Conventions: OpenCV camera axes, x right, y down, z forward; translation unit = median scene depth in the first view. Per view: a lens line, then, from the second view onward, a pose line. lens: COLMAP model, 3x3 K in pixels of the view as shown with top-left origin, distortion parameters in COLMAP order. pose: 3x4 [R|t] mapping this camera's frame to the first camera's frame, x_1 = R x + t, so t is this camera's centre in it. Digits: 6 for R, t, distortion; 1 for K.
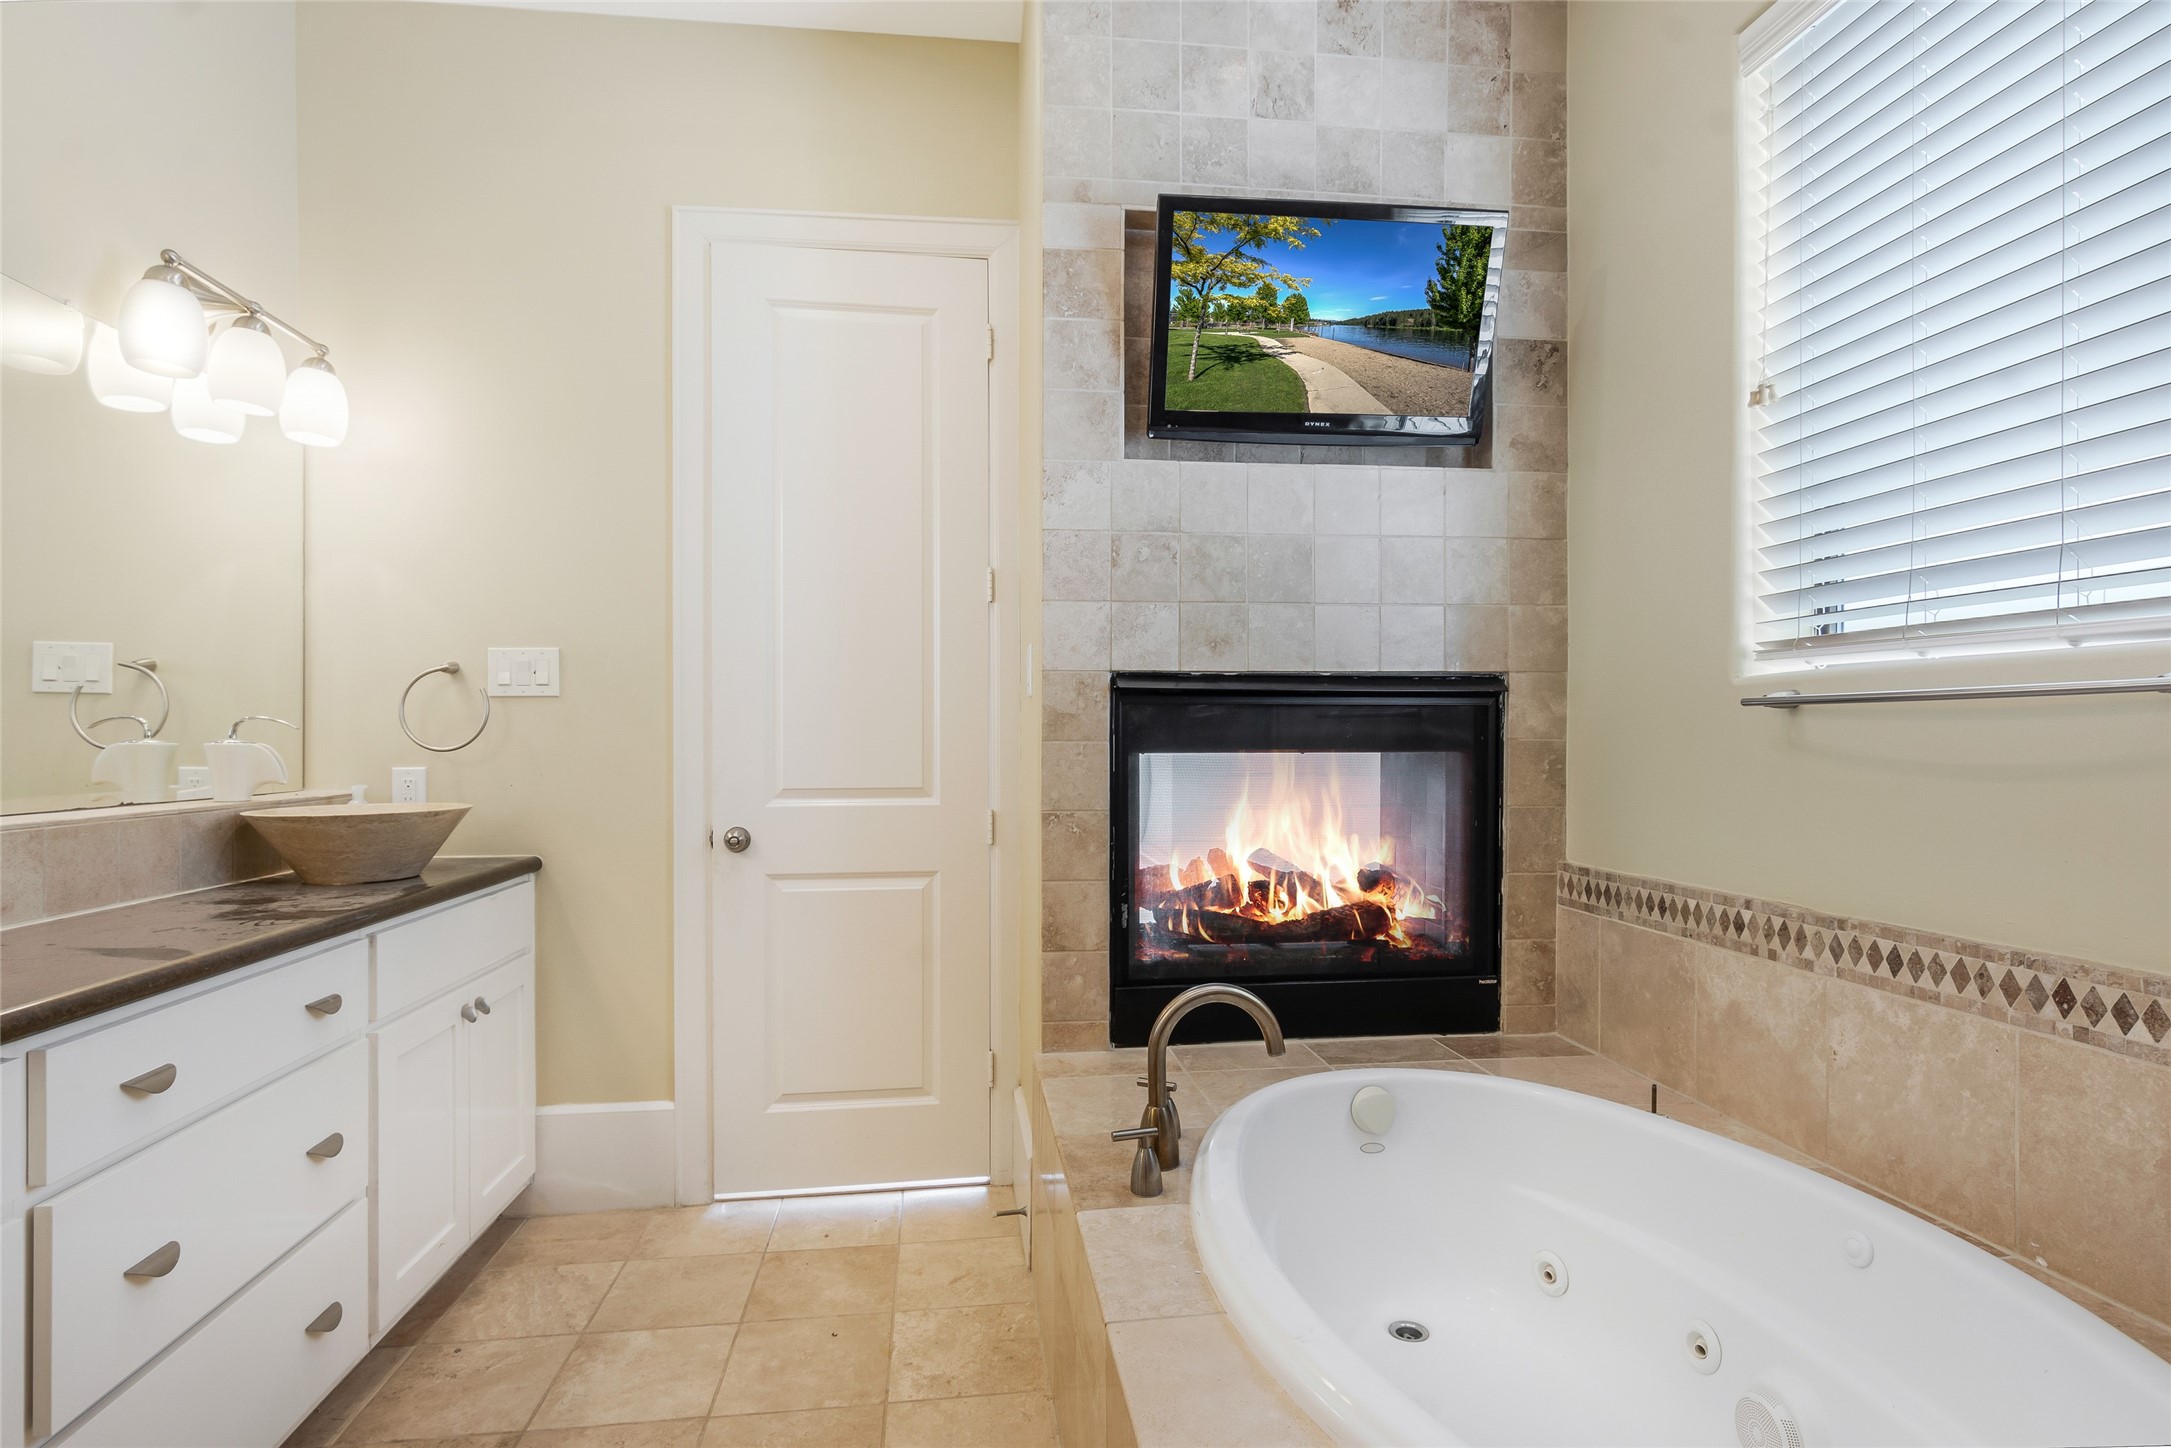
lens RADIAL K [[1095.1, 0, 1091.3], [0, 1095.1, 732.0], [0, 0, 1]] dist [-0.015735, -0.001909]
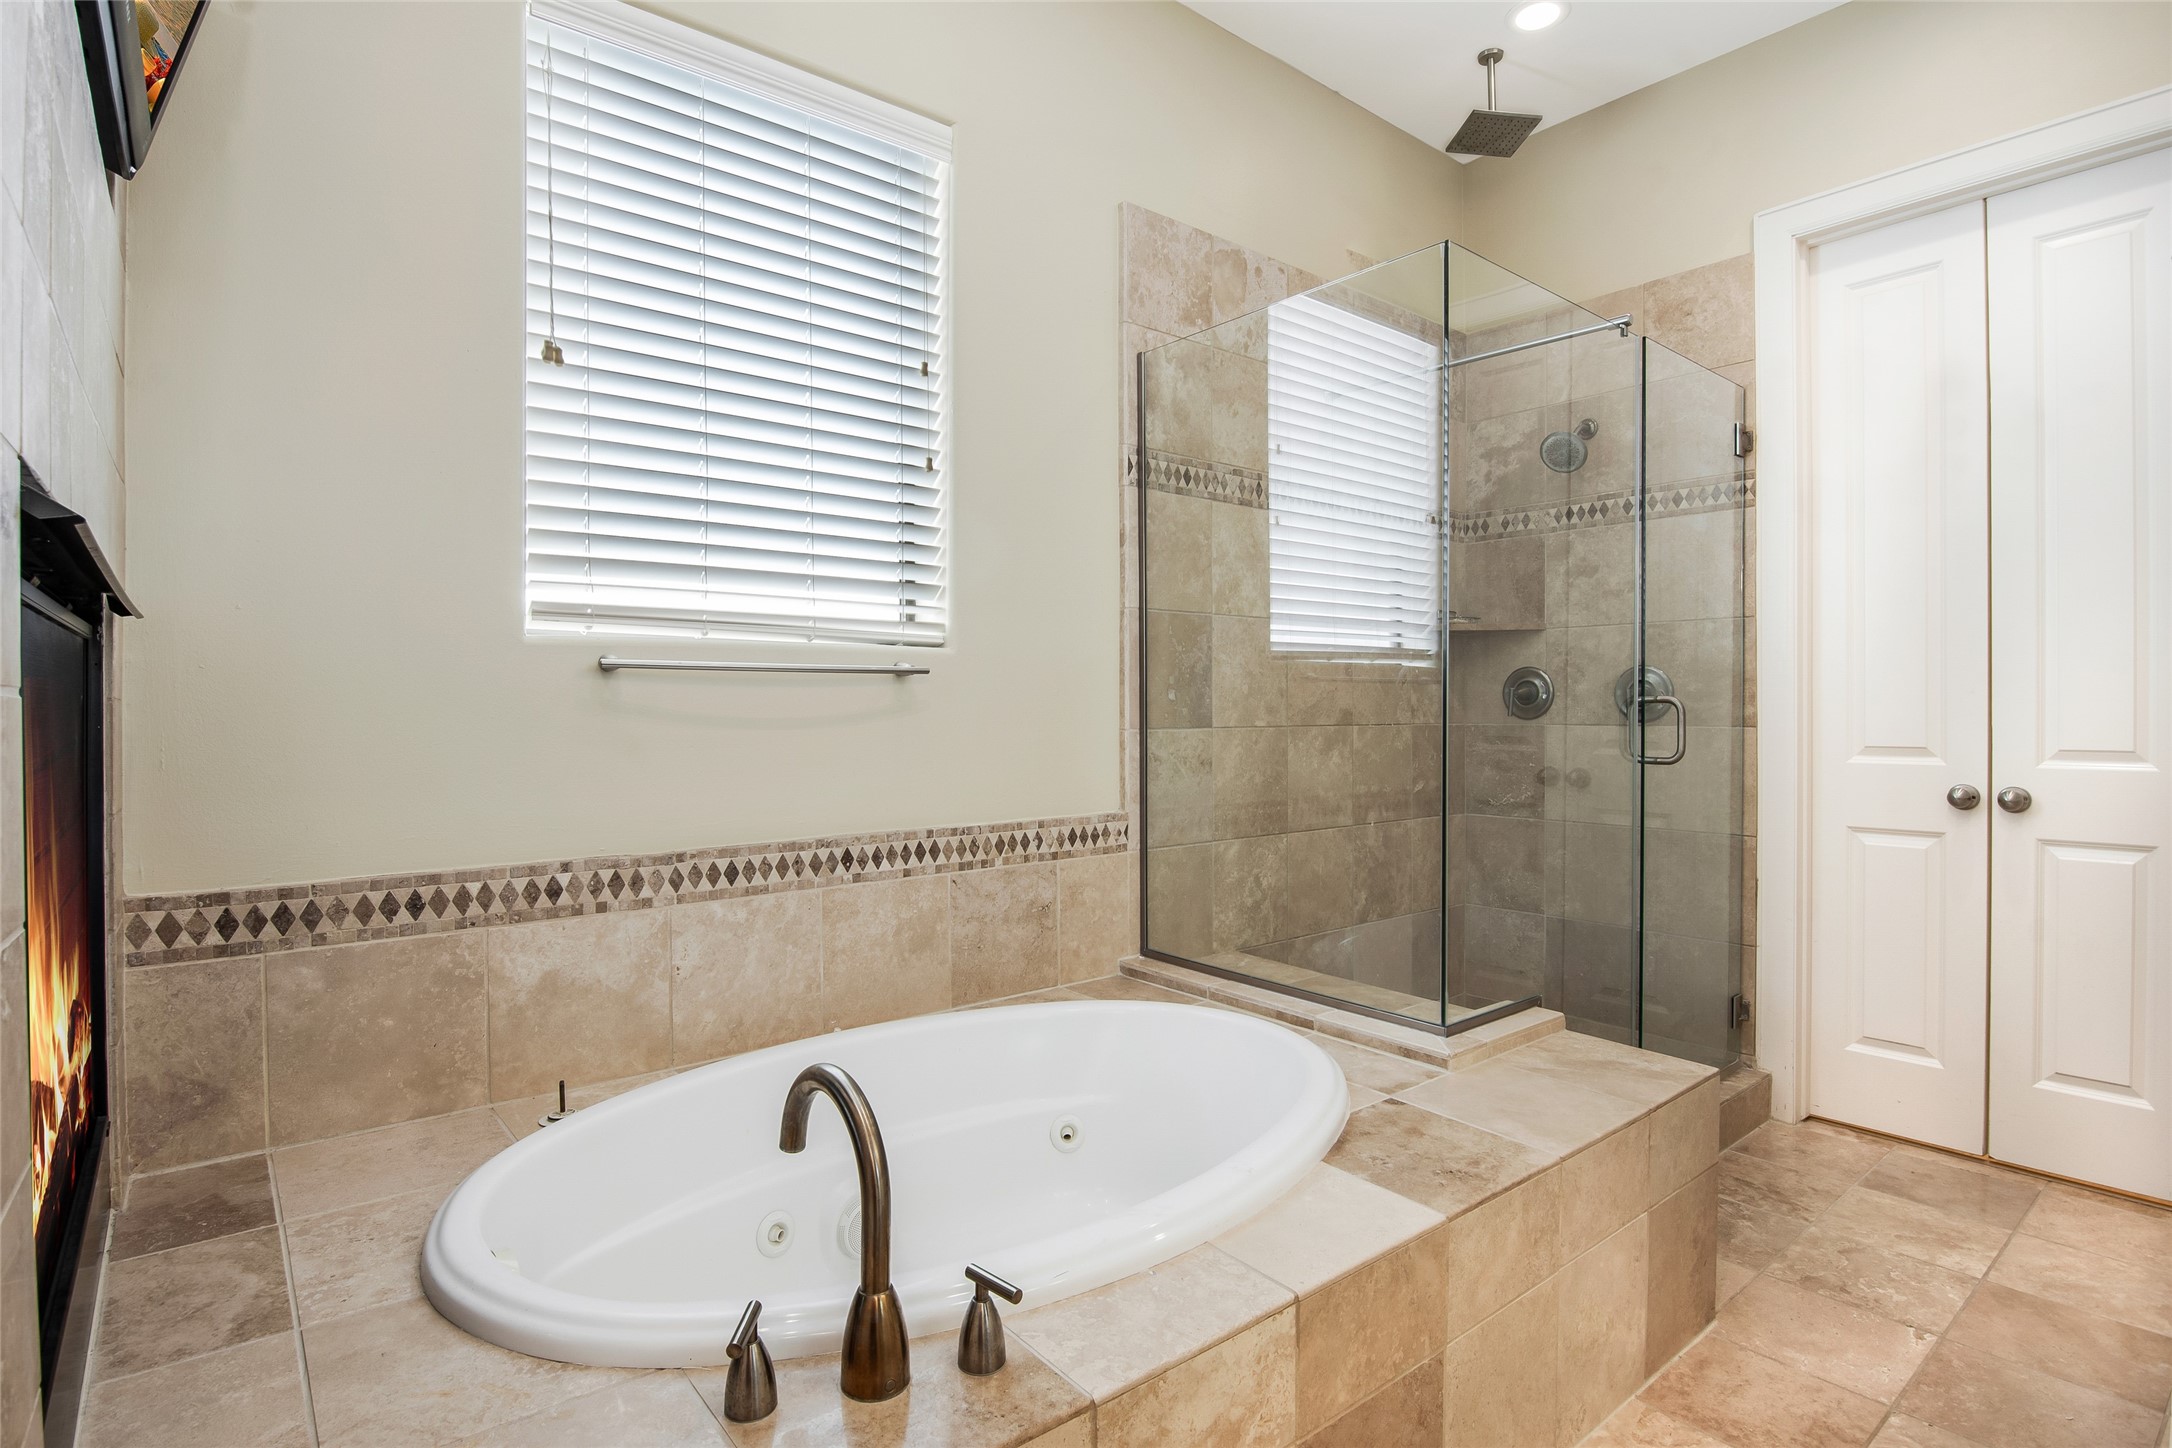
lens RADIAL K [[1095.6, 0, 1081.3], [0, 1095.6, 719.3], [0, 0, 1]] dist [-0.015735, -0.001909]
pose [[-0.536705, -0.005388, 0.843753, -0.518429], [-0.000228, 0.999980, 0.006241, 0.018857], [-0.843770, 0.003157, -0.536696, 1.213489]]
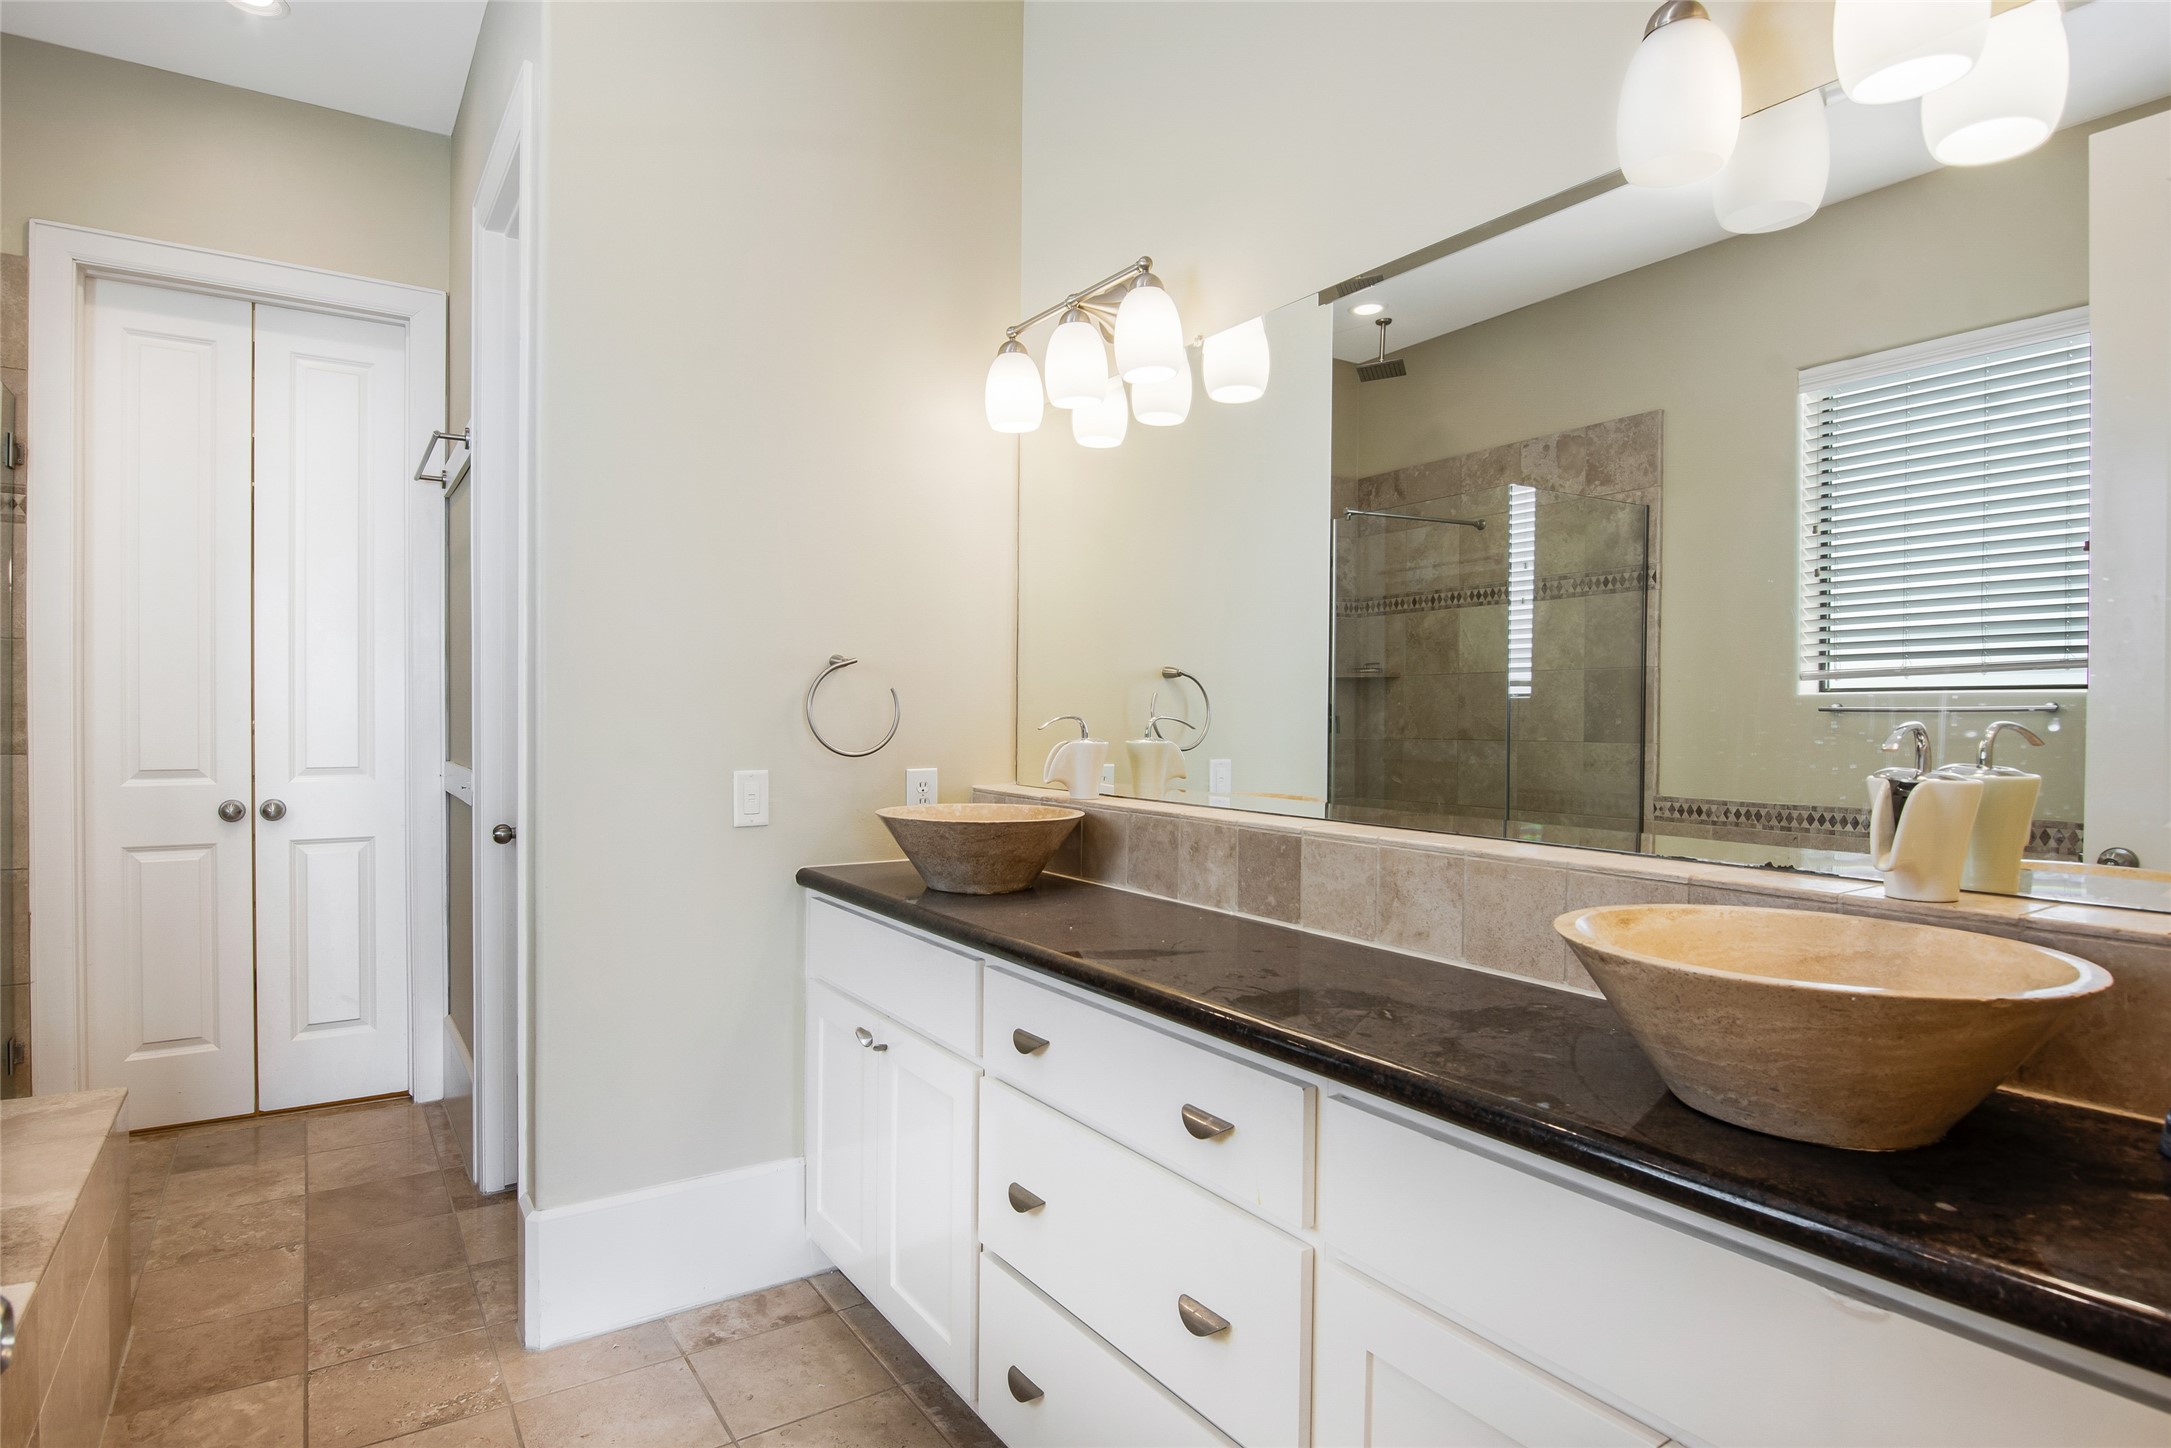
lens RADIAL K [[1095.1, 0, 1077.6], [0, 1095.1, 729.2], [0, 0, 1]] dist [-0.015735, -0.001909]
pose [[-0.887954, -0.004091, -0.459913, -0.289447], [-0.006338, 0.999974, 0.003343, -0.013869], [0.459888, 0.005883, -0.887958, 1.588093]]
